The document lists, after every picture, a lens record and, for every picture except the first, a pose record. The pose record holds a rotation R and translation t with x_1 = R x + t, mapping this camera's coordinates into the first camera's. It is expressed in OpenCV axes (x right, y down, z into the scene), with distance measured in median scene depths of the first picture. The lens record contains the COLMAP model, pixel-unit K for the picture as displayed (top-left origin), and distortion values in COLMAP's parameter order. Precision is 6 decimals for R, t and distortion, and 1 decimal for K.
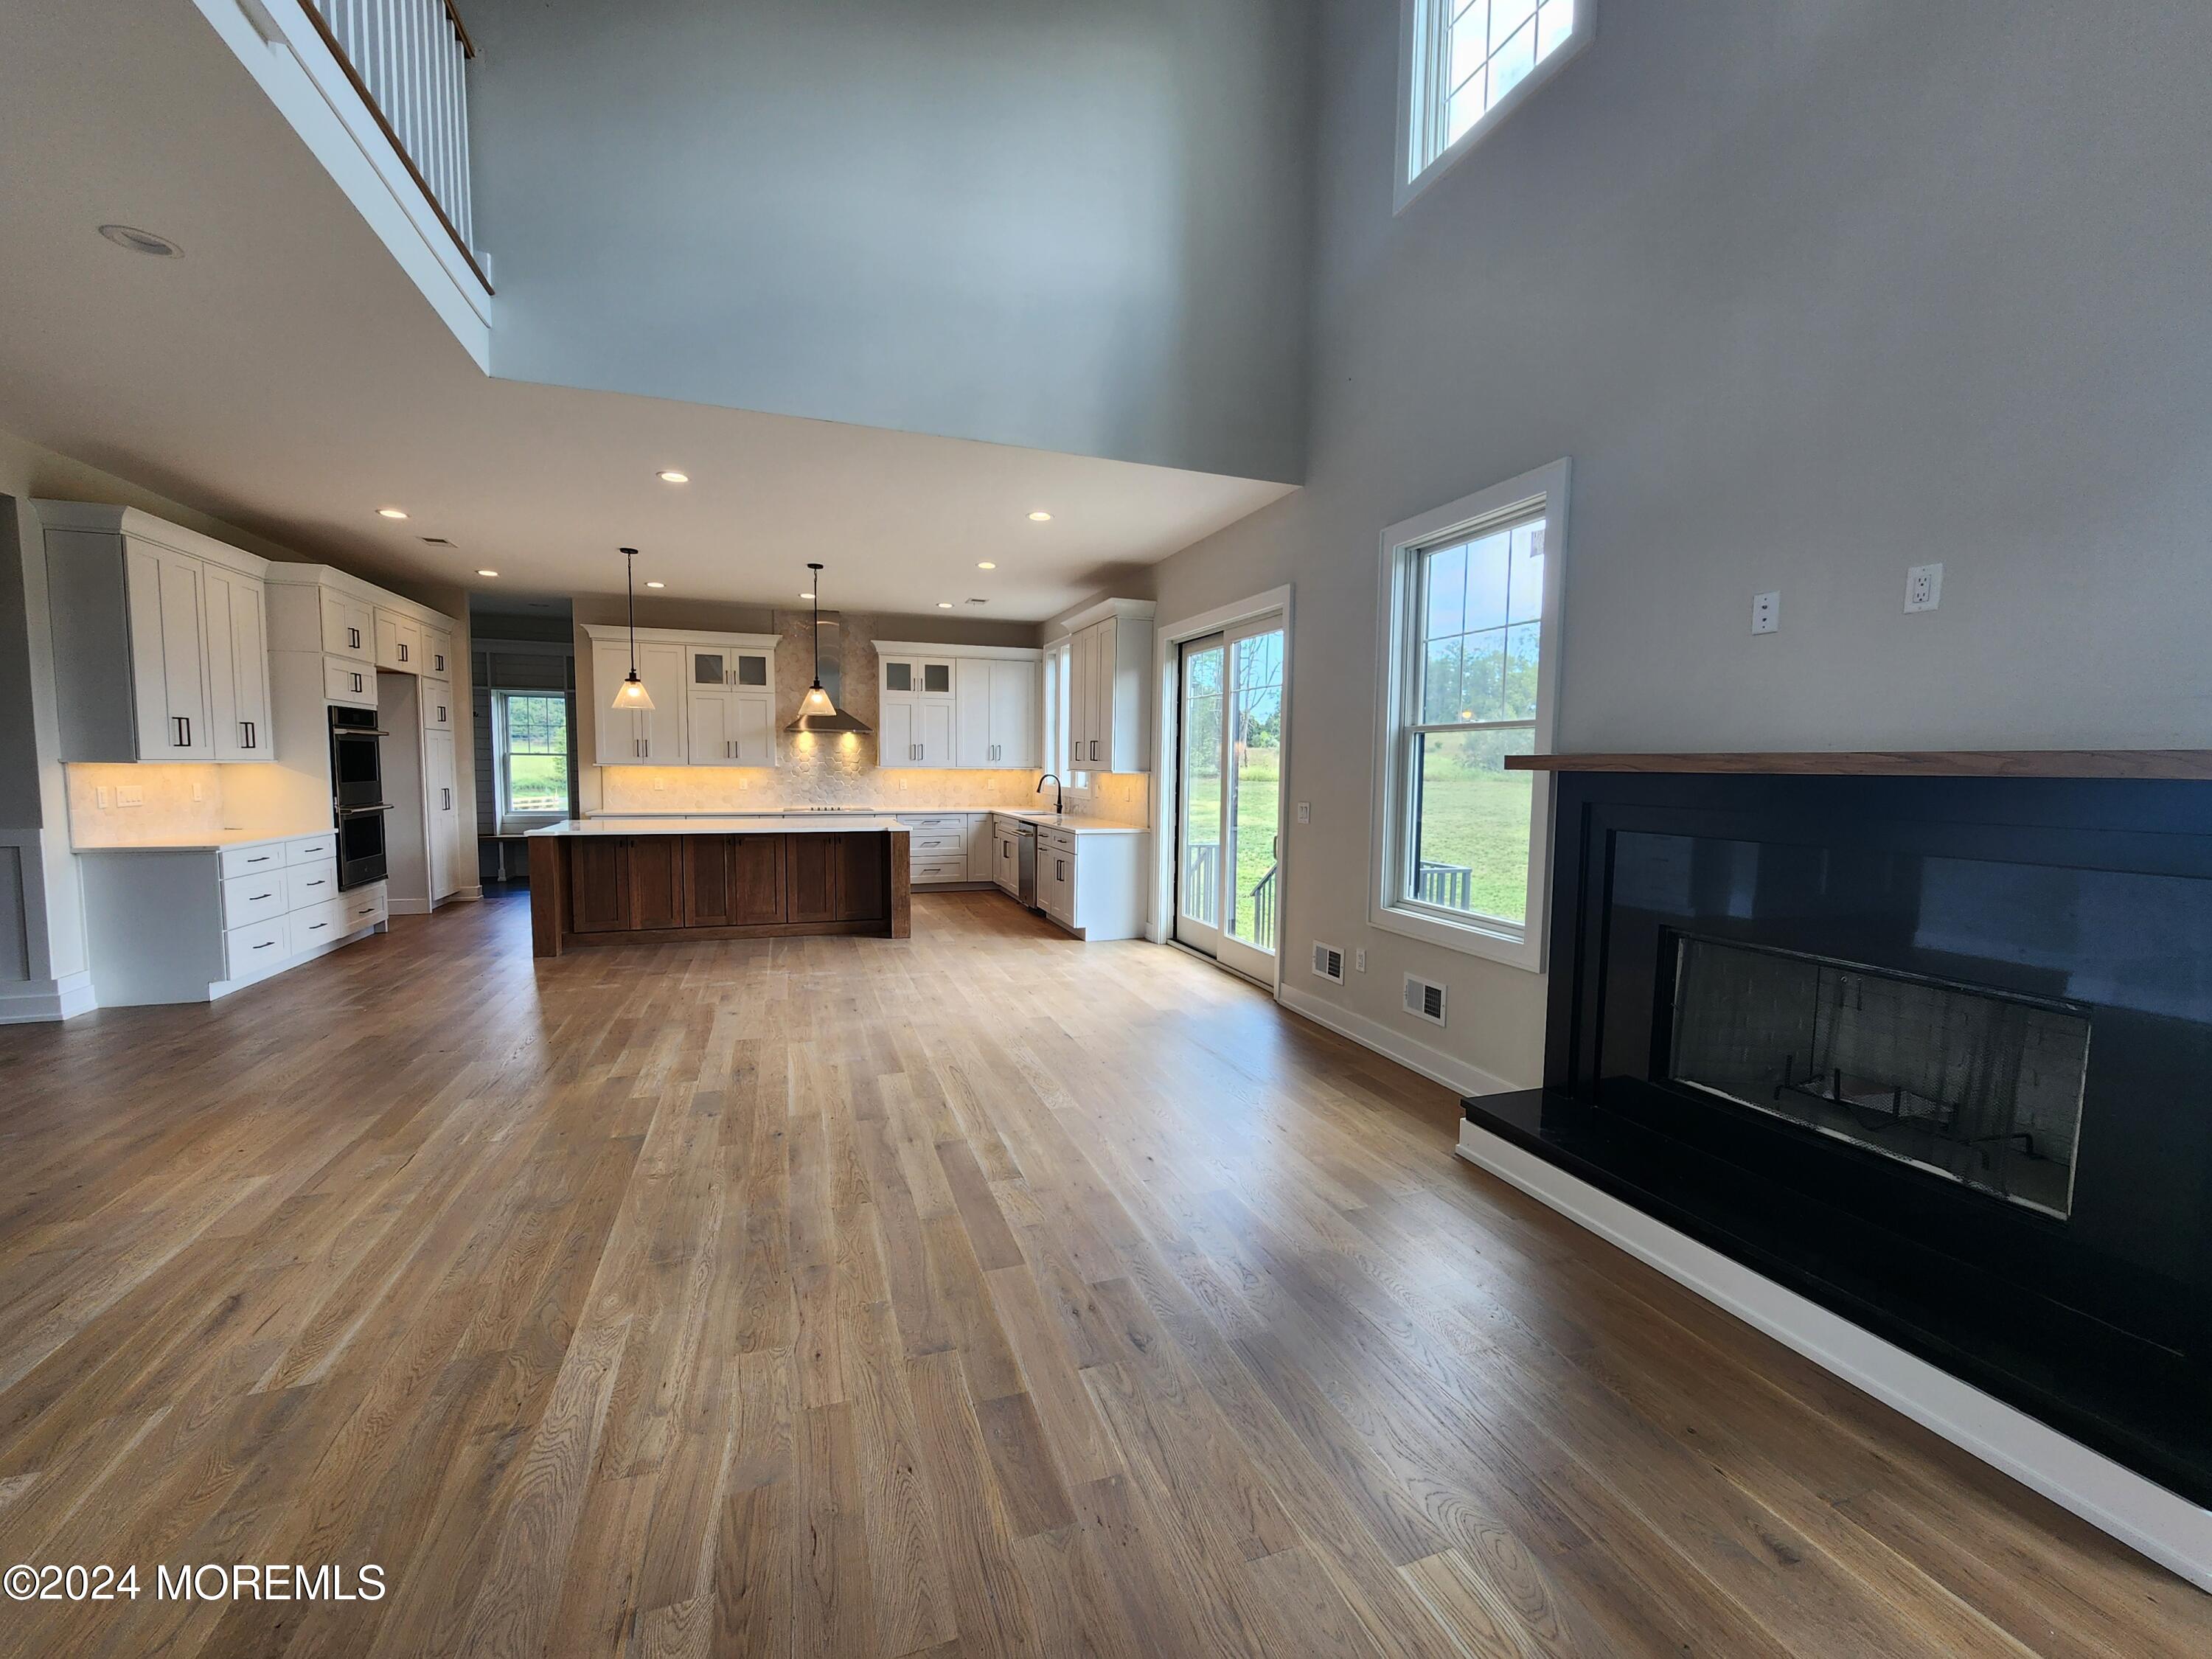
lens RADIAL K [[904.9, 0, 1117.3], [0, 904.9, 844.3], [0, 0, 1]] dist [0.000949, -0.000614]
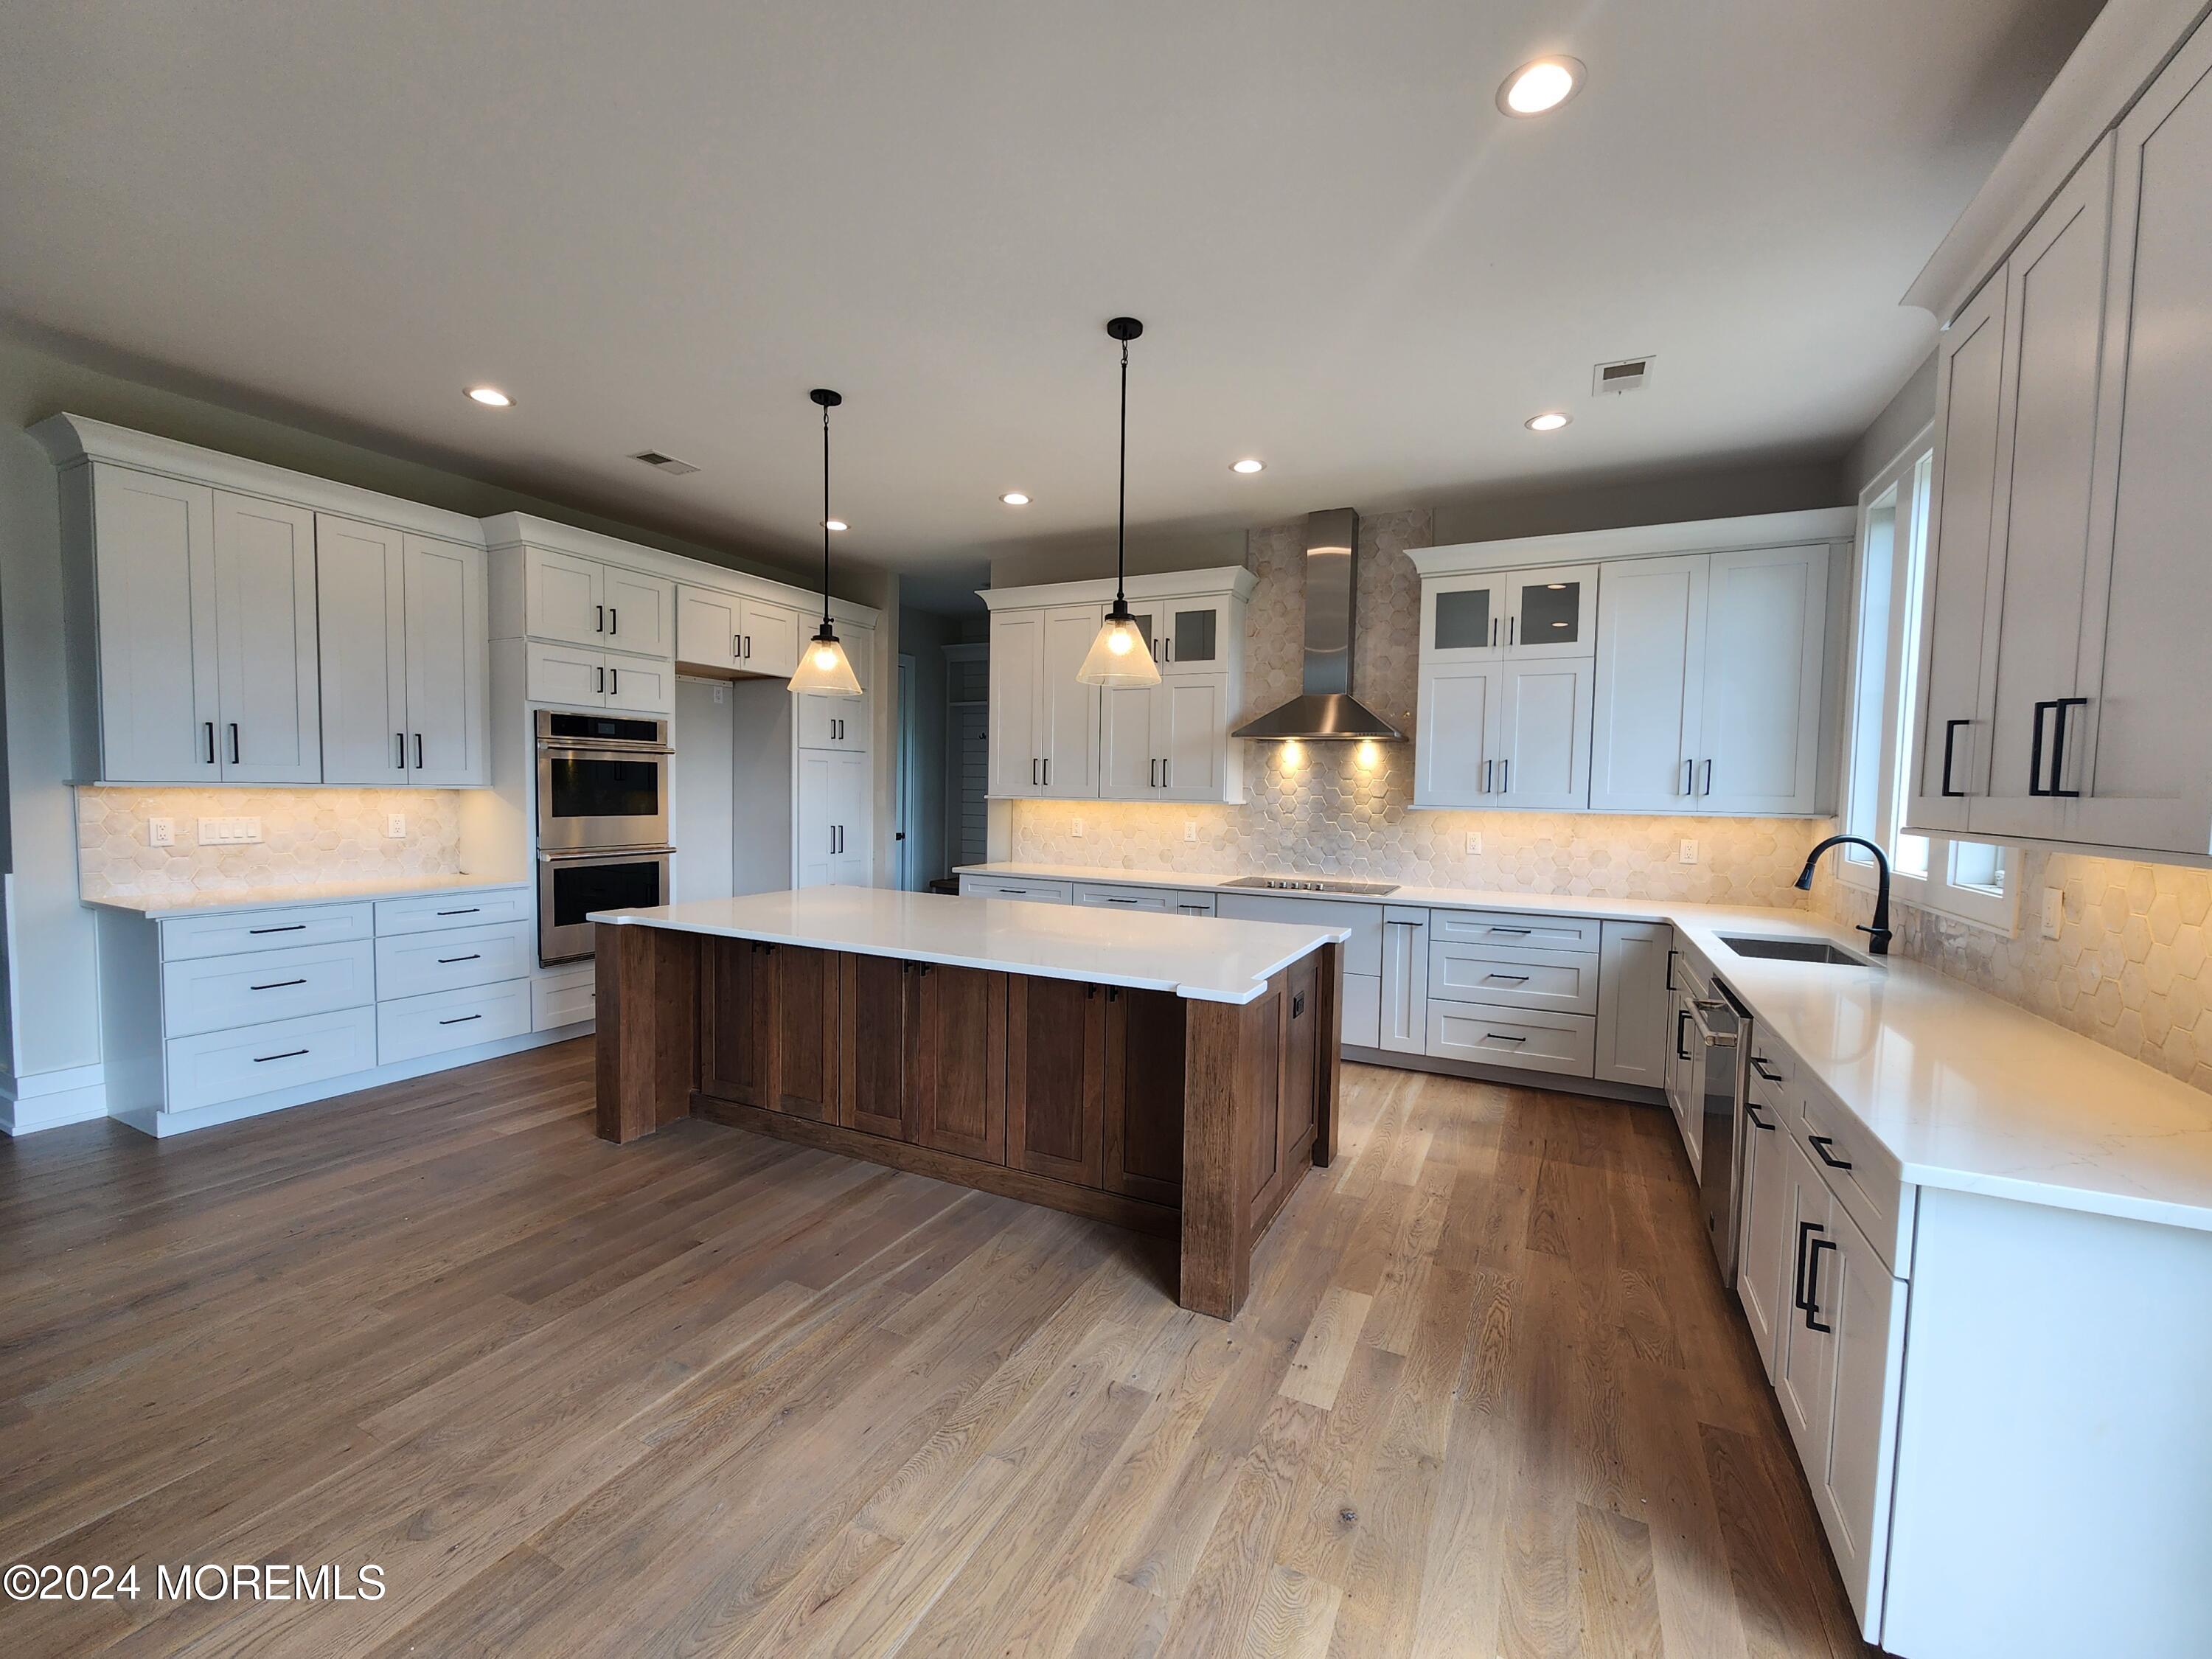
lens RADIAL K [[912.5, 0, 1106.0], [0, 912.5, 829.5], [0, 0, 1]] dist [-0.001595, -0.000160]
pose [[0.688919, 0.034505, -0.724016, -0.024759], [-0.075539, 0.996845, -0.024369, -0.066091], [0.720891, 0.071480, 0.689352, 0.734907]]
